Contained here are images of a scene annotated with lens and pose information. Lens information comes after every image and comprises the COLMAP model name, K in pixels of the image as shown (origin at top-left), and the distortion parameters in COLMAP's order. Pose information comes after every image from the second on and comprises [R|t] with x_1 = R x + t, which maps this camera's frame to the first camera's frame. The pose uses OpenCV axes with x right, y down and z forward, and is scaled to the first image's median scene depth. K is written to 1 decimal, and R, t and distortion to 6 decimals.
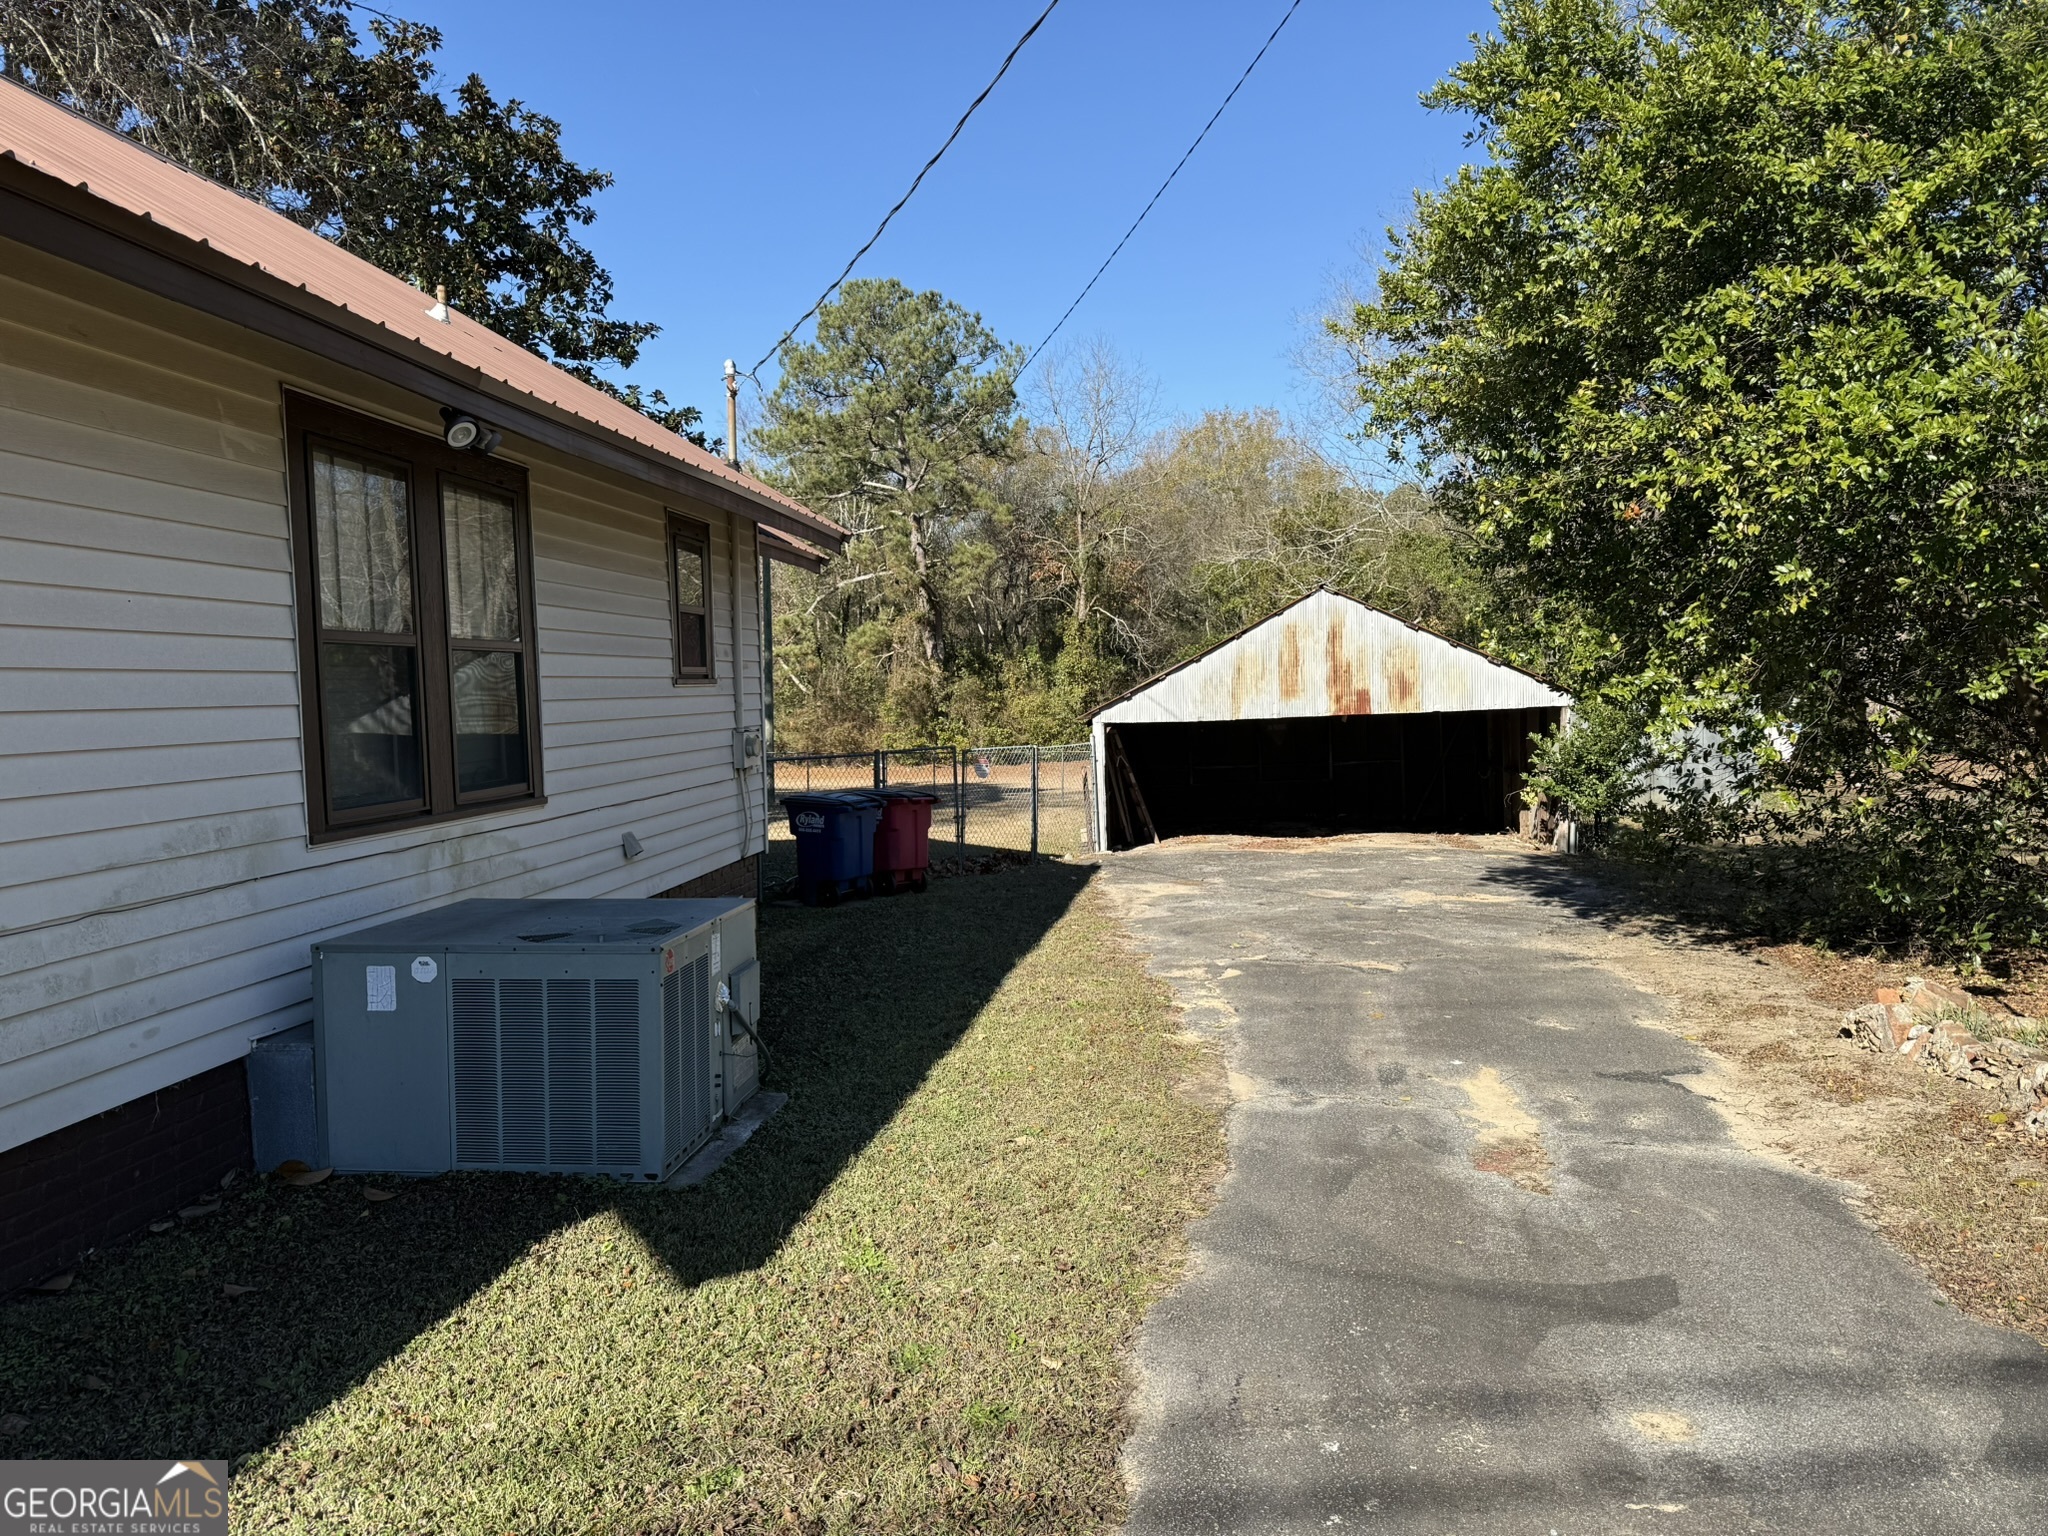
lens RADIAL K [[1441.1, 0, 1028.4], [0, 1441.1, 773.2], [0, 0, 1]] dist [0.029134, -0.026712]
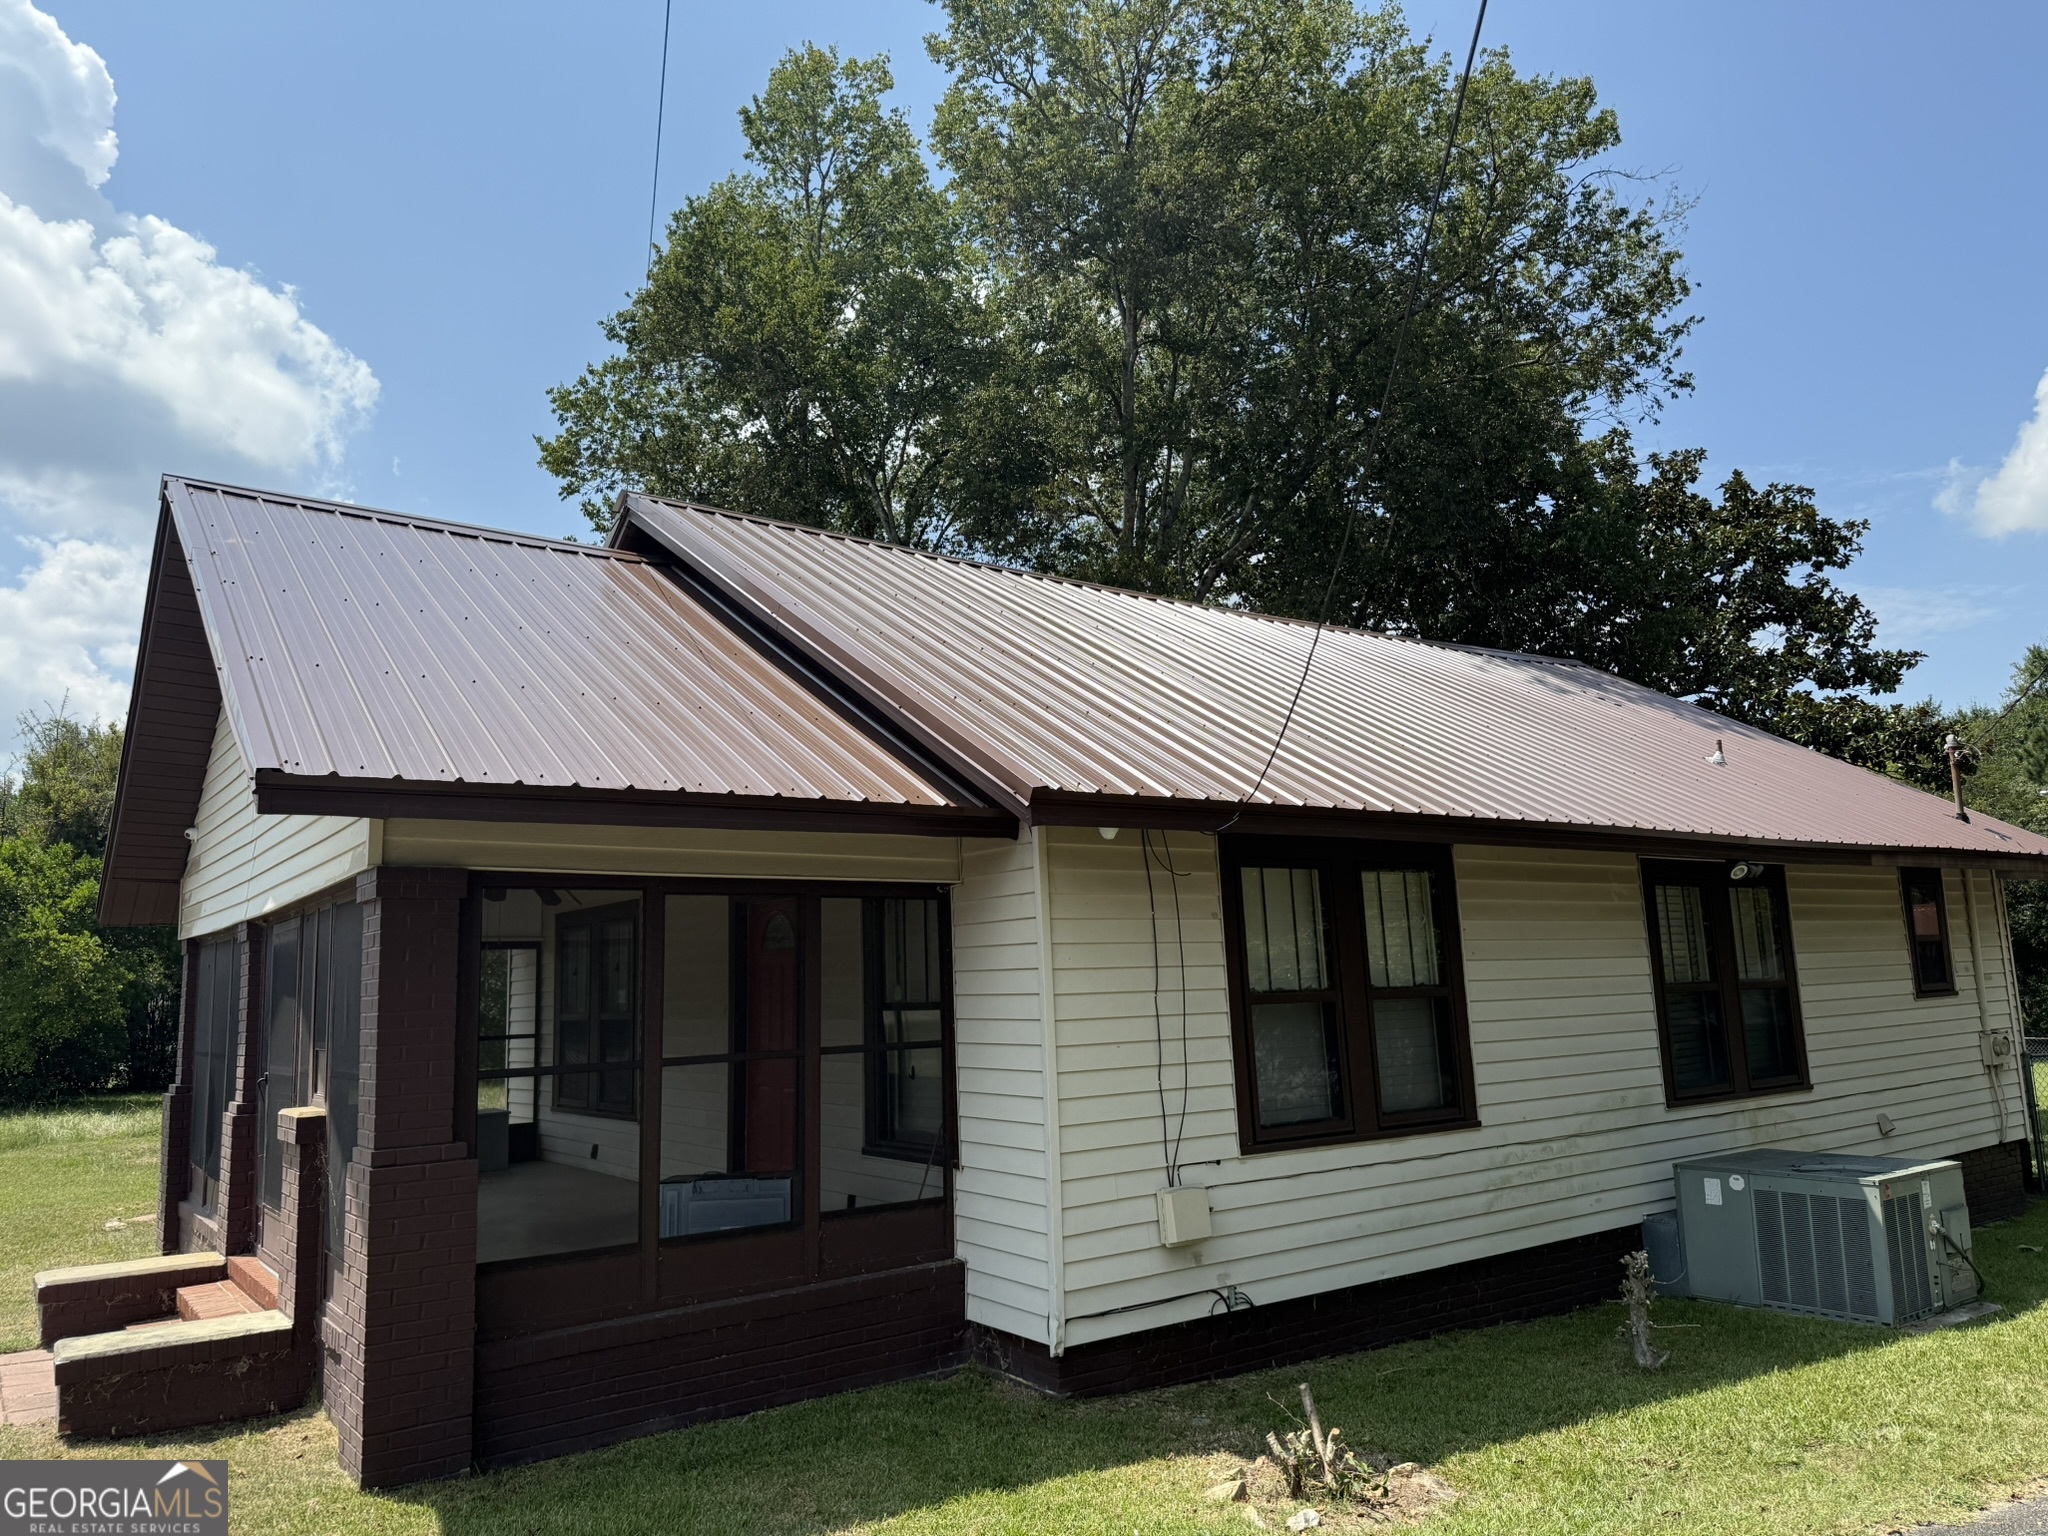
lens RADIAL K [[1441.1, 0, 1075.2], [0, 1441.1, 766.9], [0, 0, 1]] dist [0.029134, -0.026712]
pose [[0.688450, -0.119939, -0.715298, 0.313178], [-0.018280, 0.983049, -0.182429, -0.023956], [0.725053, 0.138669, 0.674588, -0.751777]]
